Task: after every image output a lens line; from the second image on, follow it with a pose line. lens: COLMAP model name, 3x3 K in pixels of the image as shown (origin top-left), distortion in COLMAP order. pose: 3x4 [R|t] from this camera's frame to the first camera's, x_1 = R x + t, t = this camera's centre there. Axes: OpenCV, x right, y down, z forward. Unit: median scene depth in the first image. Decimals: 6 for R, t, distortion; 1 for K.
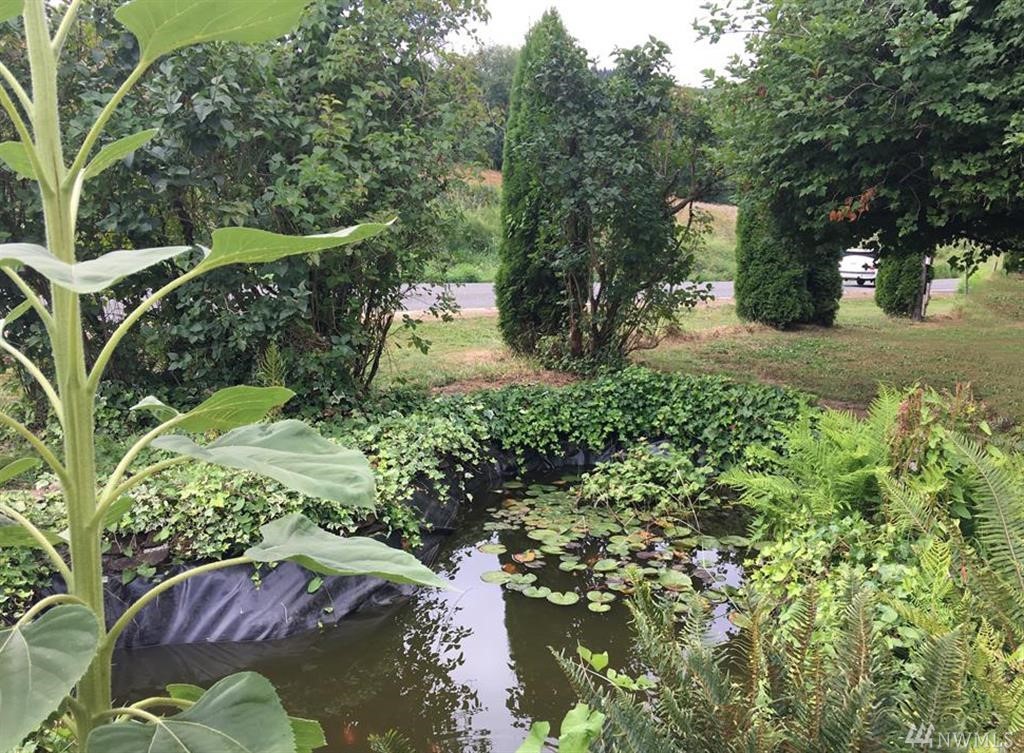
lens RADIAL K [[857.7, 0, 512.5], [0, 857.7, 382.4], [0, 0, 1]] dist [0.051800, -0.003378]
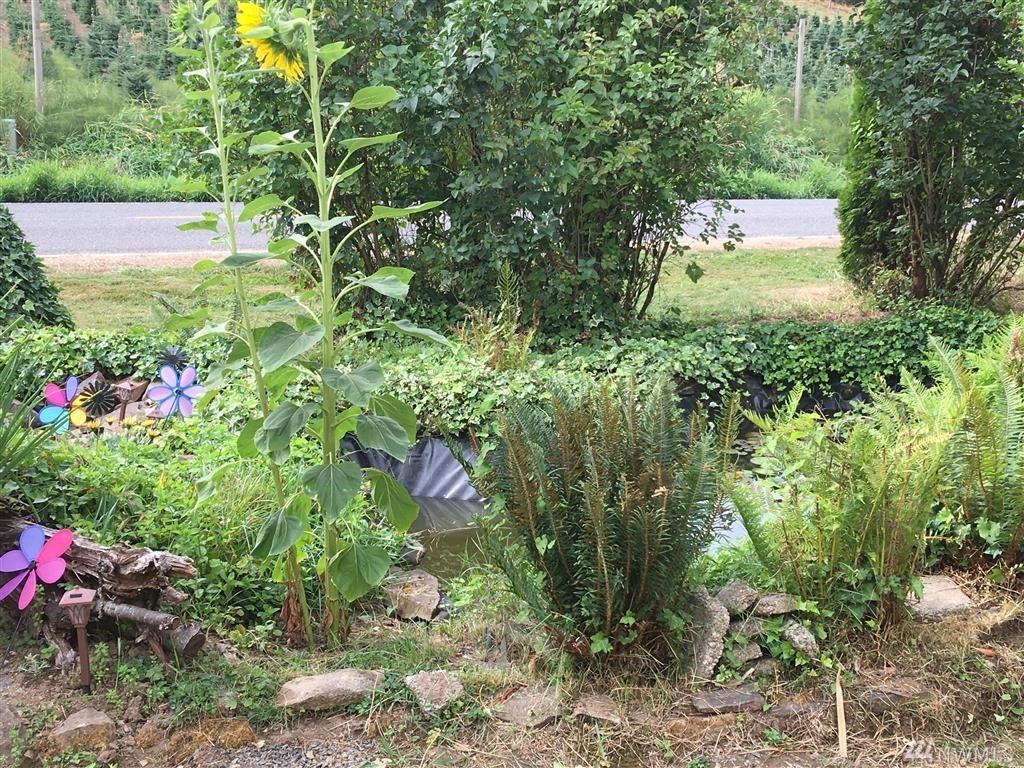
lens RADIAL K [[1367.8, 0, 506.7], [0, 1367.8, 377.9], [0, 0, 1]] dist [0.068636, 0.050807]
pose [[0.919693, 0.060266, -0.387987, 0.329603], [-0.051659, 0.998133, 0.032587, 0.037294], [0.389226, -0.009927, 0.921089, -0.531409]]
